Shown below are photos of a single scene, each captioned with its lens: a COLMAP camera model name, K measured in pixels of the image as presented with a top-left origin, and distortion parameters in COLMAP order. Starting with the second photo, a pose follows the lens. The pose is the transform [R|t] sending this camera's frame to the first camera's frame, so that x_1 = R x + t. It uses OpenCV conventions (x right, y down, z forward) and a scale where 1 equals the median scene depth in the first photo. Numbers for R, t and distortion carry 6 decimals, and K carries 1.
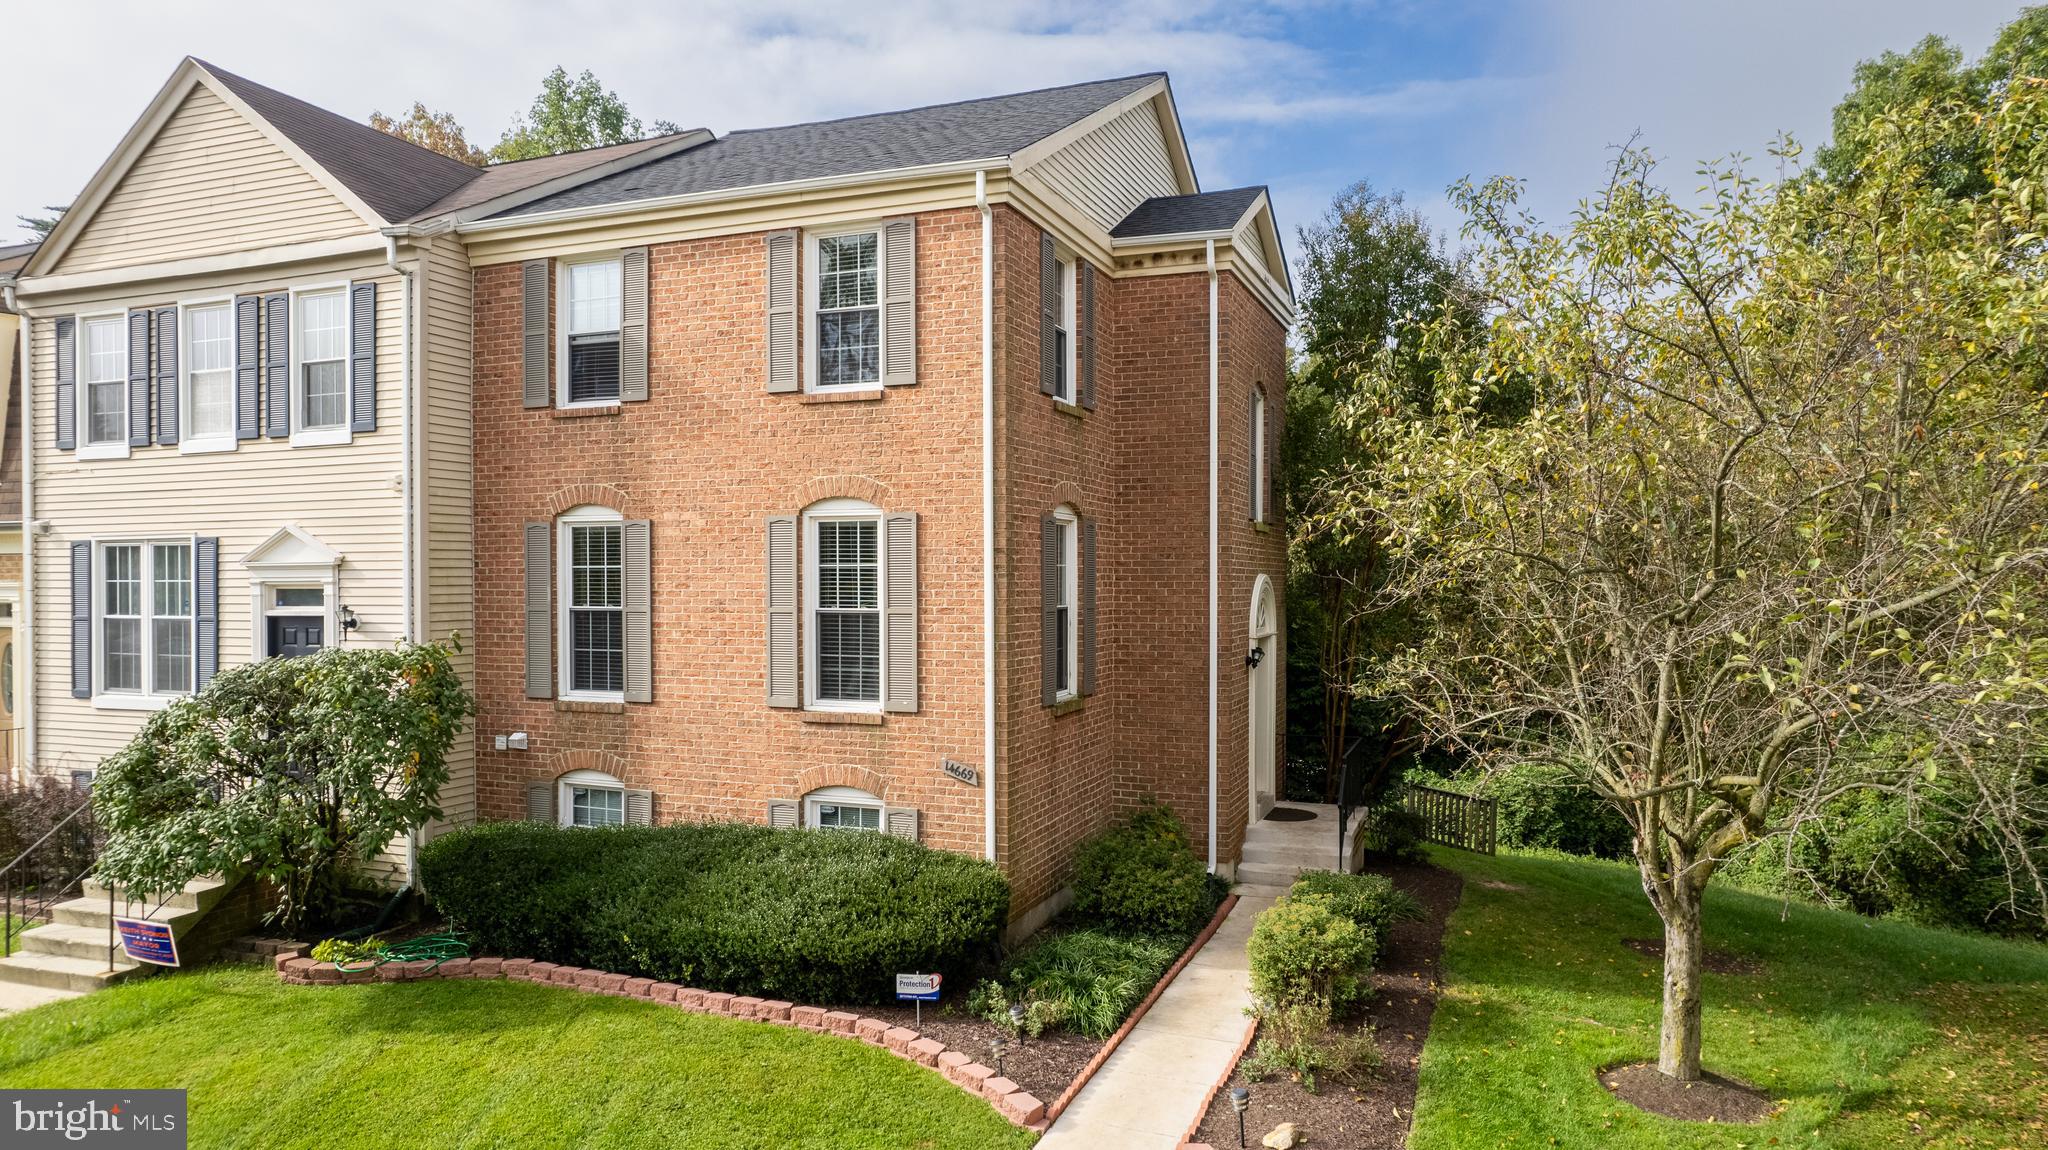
lens RADIAL K [[1322.1, 0, 1033.8], [0, 1322.1, 572.0], [0, 0, 1]] dist [-0.080181, 0.078347]
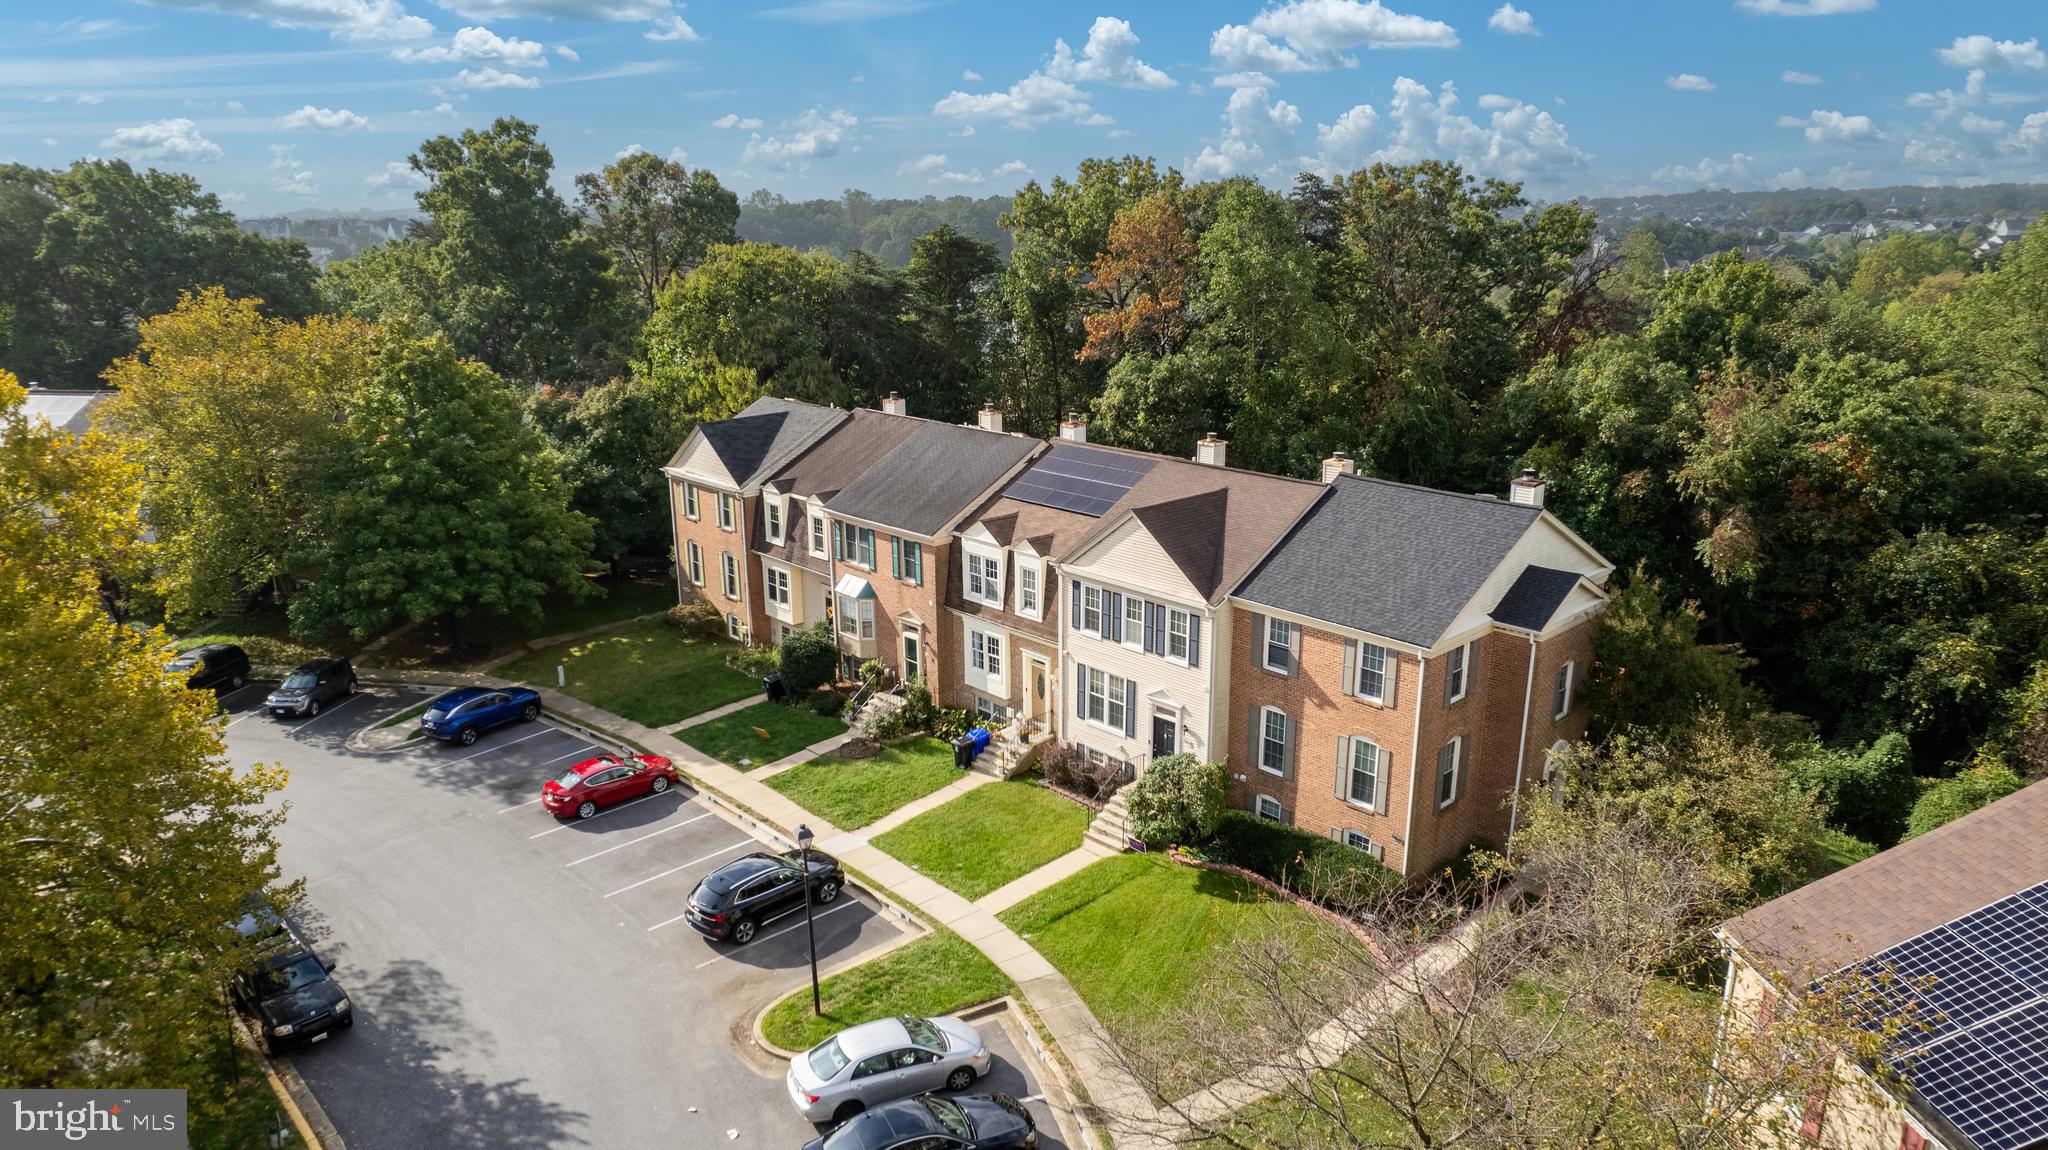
lens RADIAL K [[1322.1, 0, 1033.8], [0, 1322.1, 572.0], [0, 0, 1]] dist [-0.080181, 0.078347]
pose [[0.899482, 0.123895, -0.419024, 0.335796], [-0.000771, 0.959408, 0.282019, -1.138130], [0.436956, -0.253349, 0.863066, -1.566317]]
